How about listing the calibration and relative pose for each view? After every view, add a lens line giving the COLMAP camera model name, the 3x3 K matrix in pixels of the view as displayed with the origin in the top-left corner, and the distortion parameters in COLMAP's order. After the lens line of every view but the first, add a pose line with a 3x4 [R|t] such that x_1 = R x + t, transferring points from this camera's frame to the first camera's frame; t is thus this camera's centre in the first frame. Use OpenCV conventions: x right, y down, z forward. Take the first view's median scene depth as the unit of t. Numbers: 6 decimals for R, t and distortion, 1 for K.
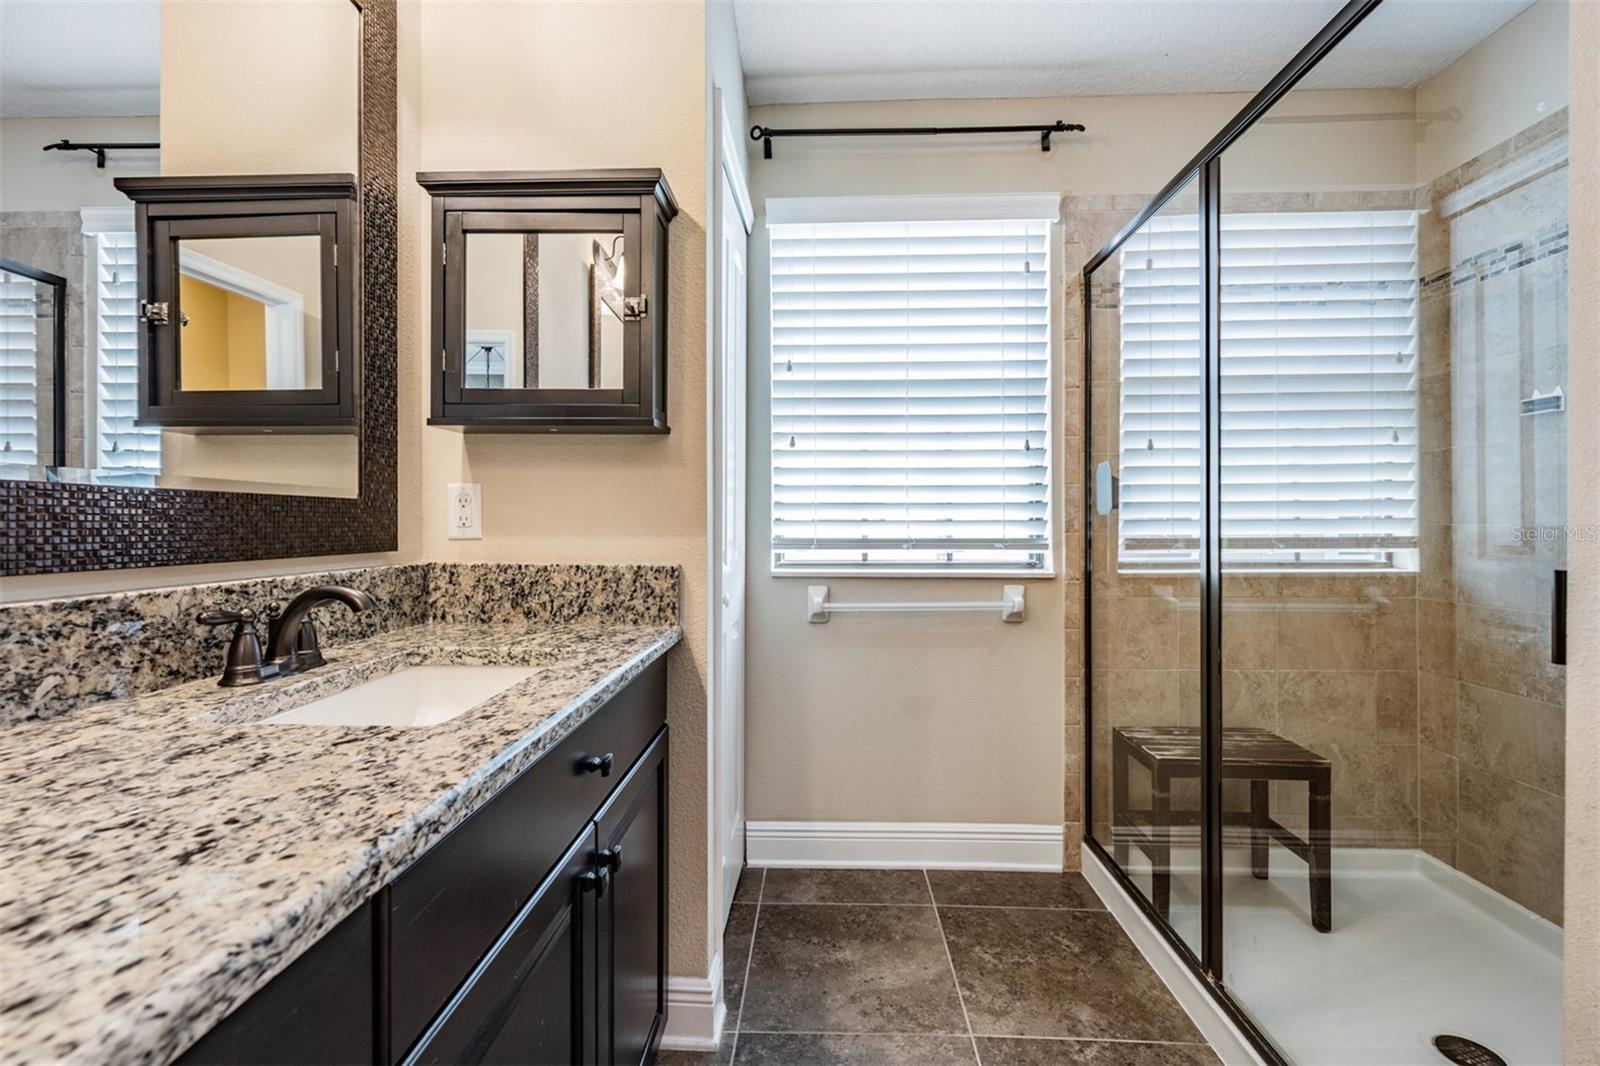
lens RADIAL K [[665.7, 0, 795.9], [0, 665.7, 531.0], [0, 0, 1]] dist [-0.001880, 0.000483]
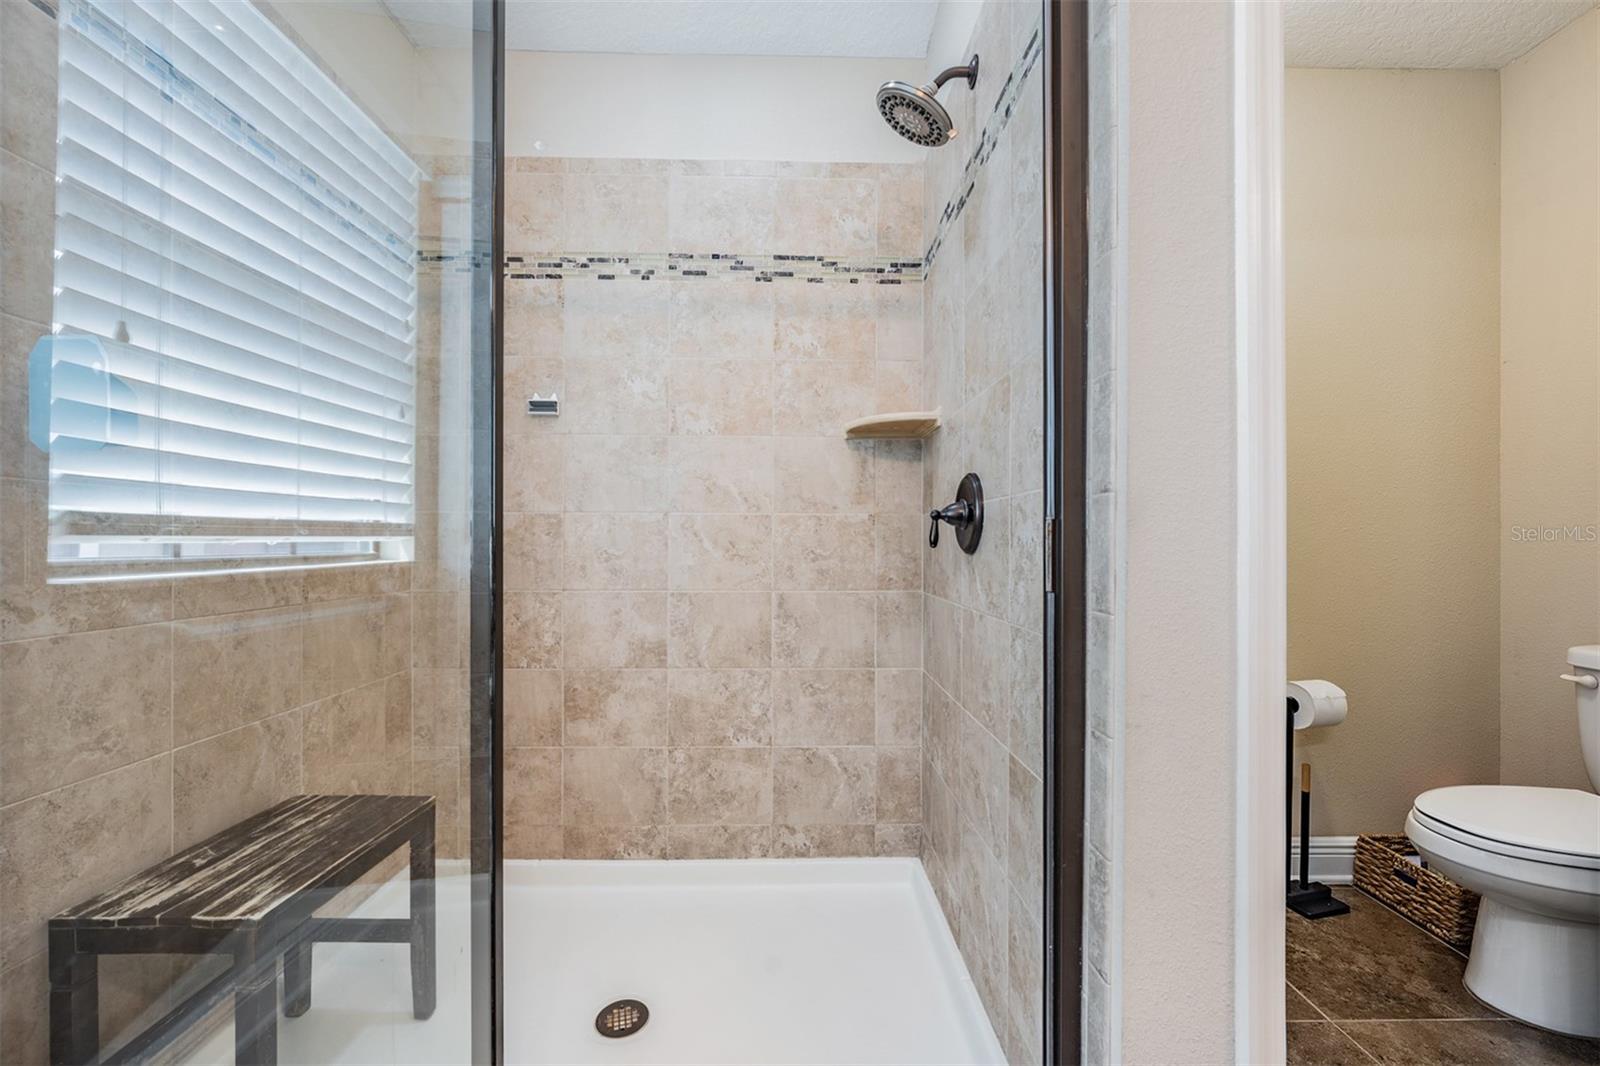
lens RADIAL K [[648.7, 0, 807.7], [0, 648.7, 535.8], [0, 0, 1]] dist [0.001089, -0.000127]
pose [[-0.068336, 0.008918, 0.997623, -0.008925], [-0.000681, 0.999959, -0.008986, 0.032694], [-0.997662, -0.001293, -0.068327, 0.508740]]
